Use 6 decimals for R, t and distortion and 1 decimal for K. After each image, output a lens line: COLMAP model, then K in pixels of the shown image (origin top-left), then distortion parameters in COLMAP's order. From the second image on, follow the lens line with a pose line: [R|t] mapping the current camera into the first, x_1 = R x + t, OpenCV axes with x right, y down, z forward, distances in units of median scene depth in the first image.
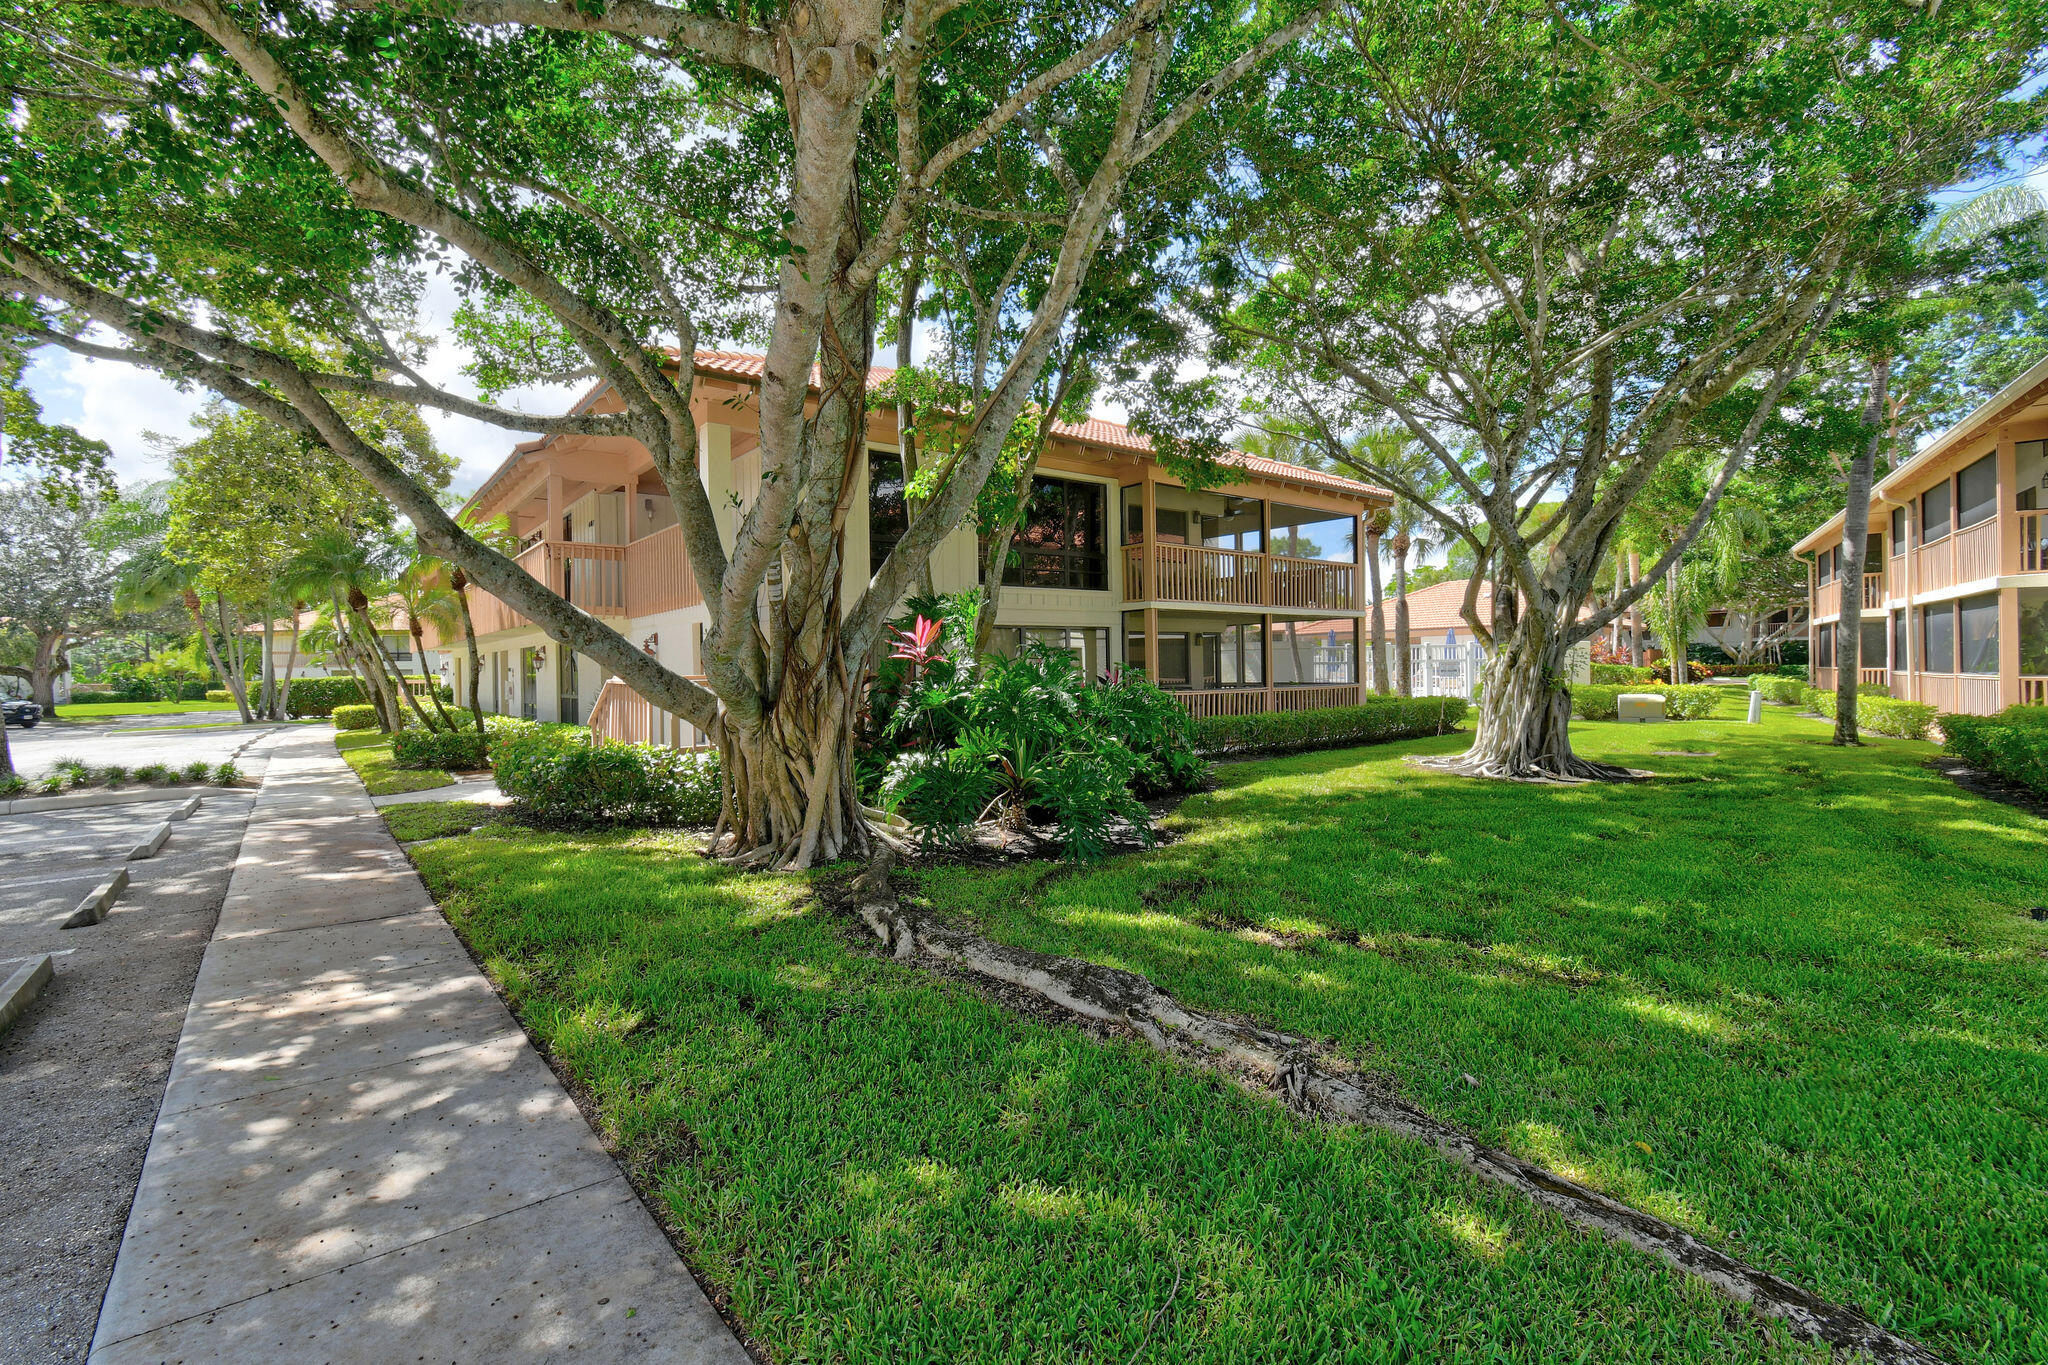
lens RADIAL K [[915.1, 0, 1014.4], [0, 915.1, 673.9], [0, 0, 1]] dist [-0.000283, -0.000554]
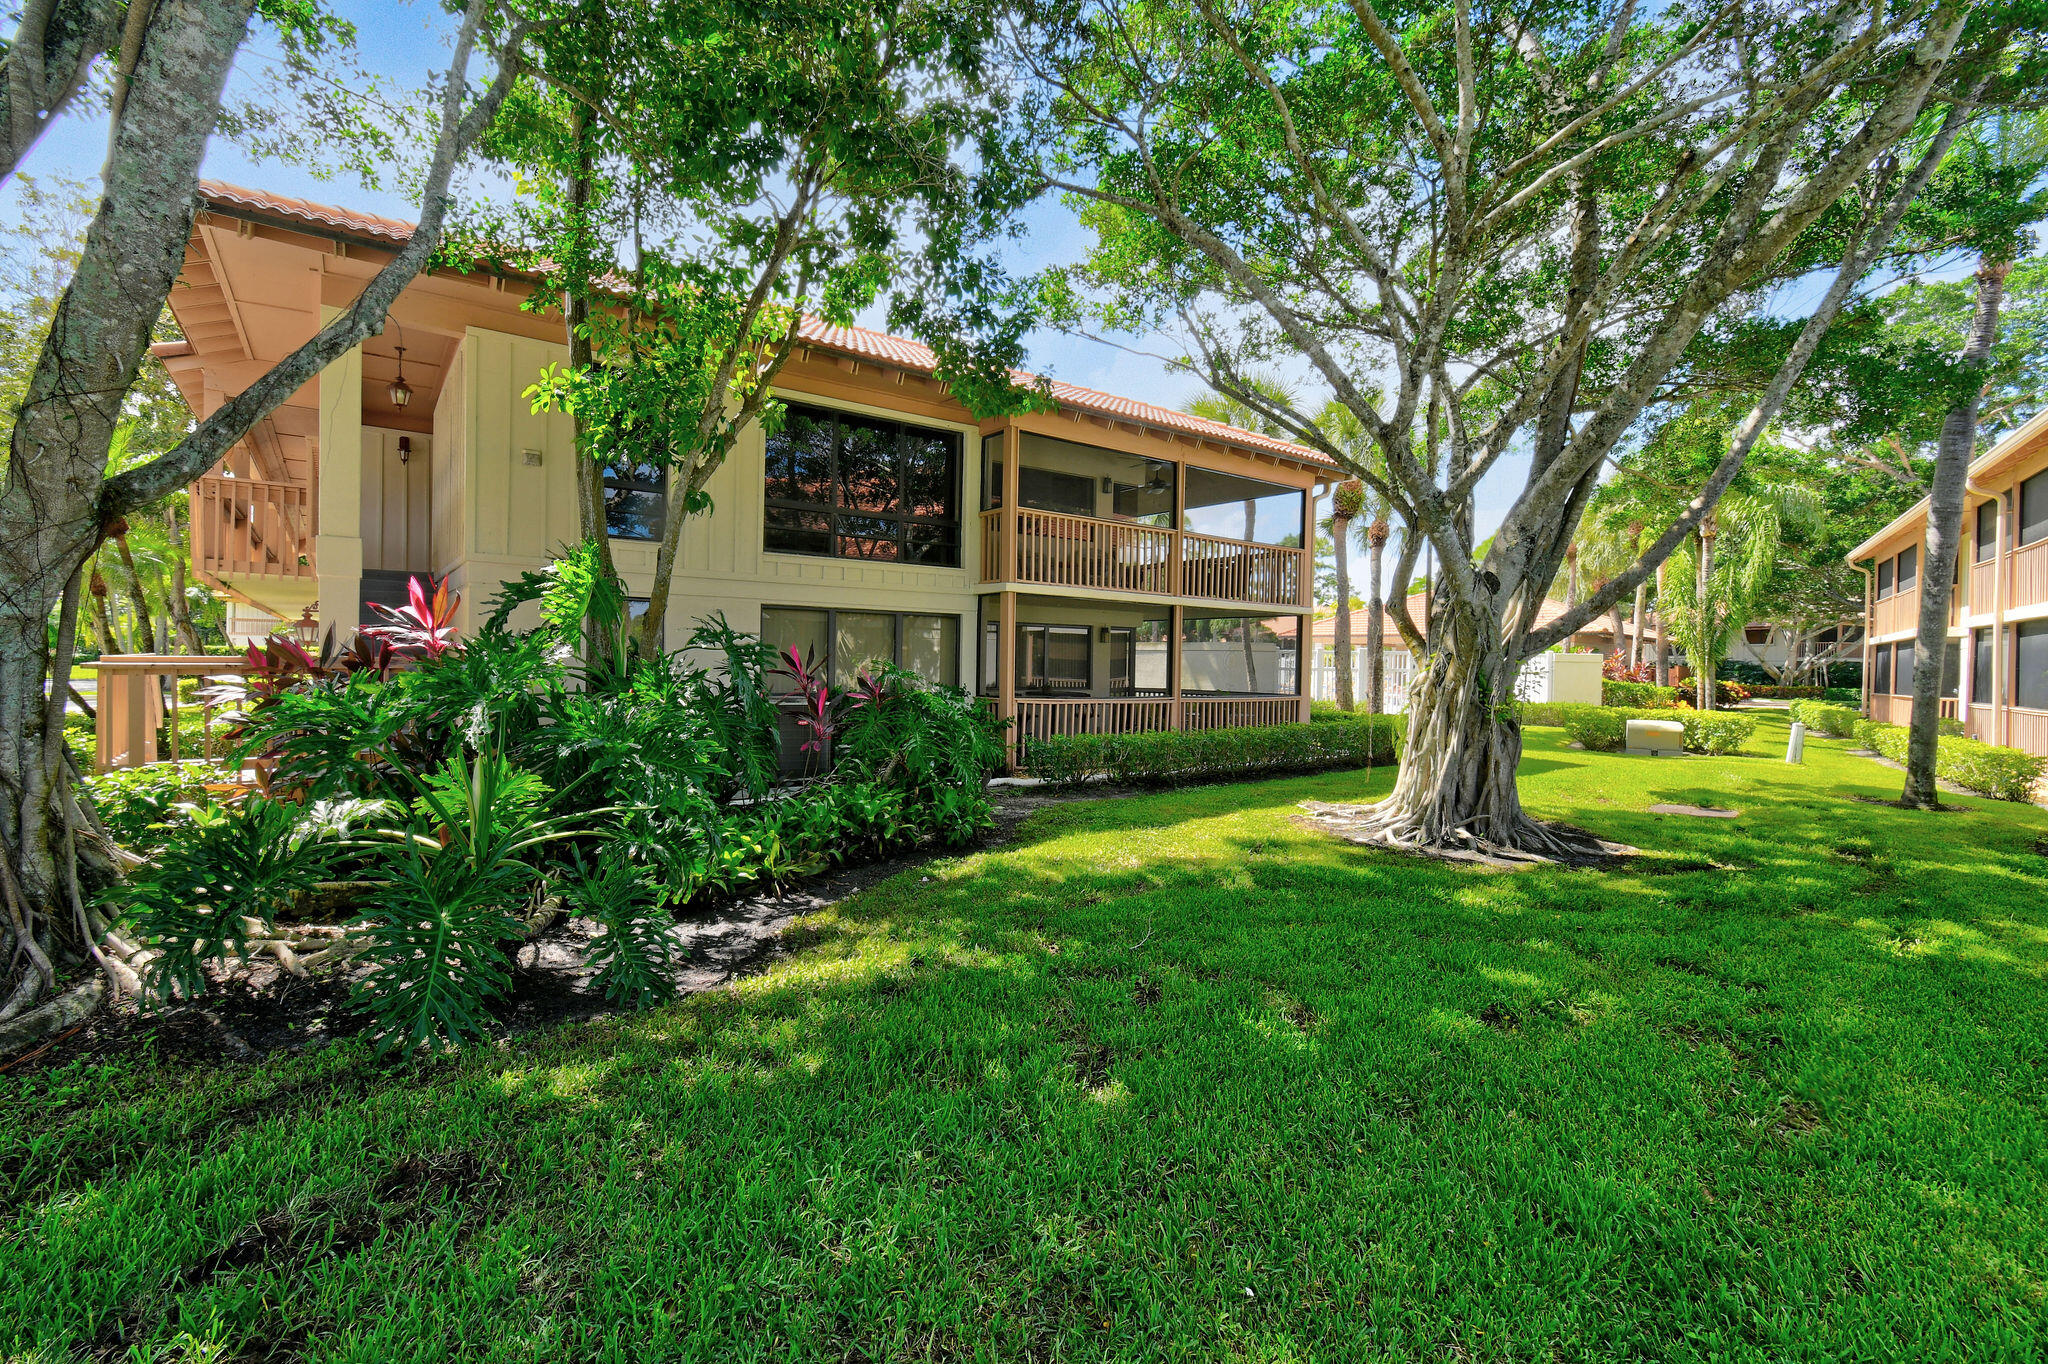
lens RADIAL K [[903.0, 0, 1031.8], [0, 903.0, 669.7], [0, 0, 1]] dist [0.001010, 0.000353]
pose [[0.999108, 0.034949, -0.023715, 0.169640], [-0.034884, 0.999386, 0.003141, -0.007622], [0.023810, -0.002311, 0.999714, 0.207465]]
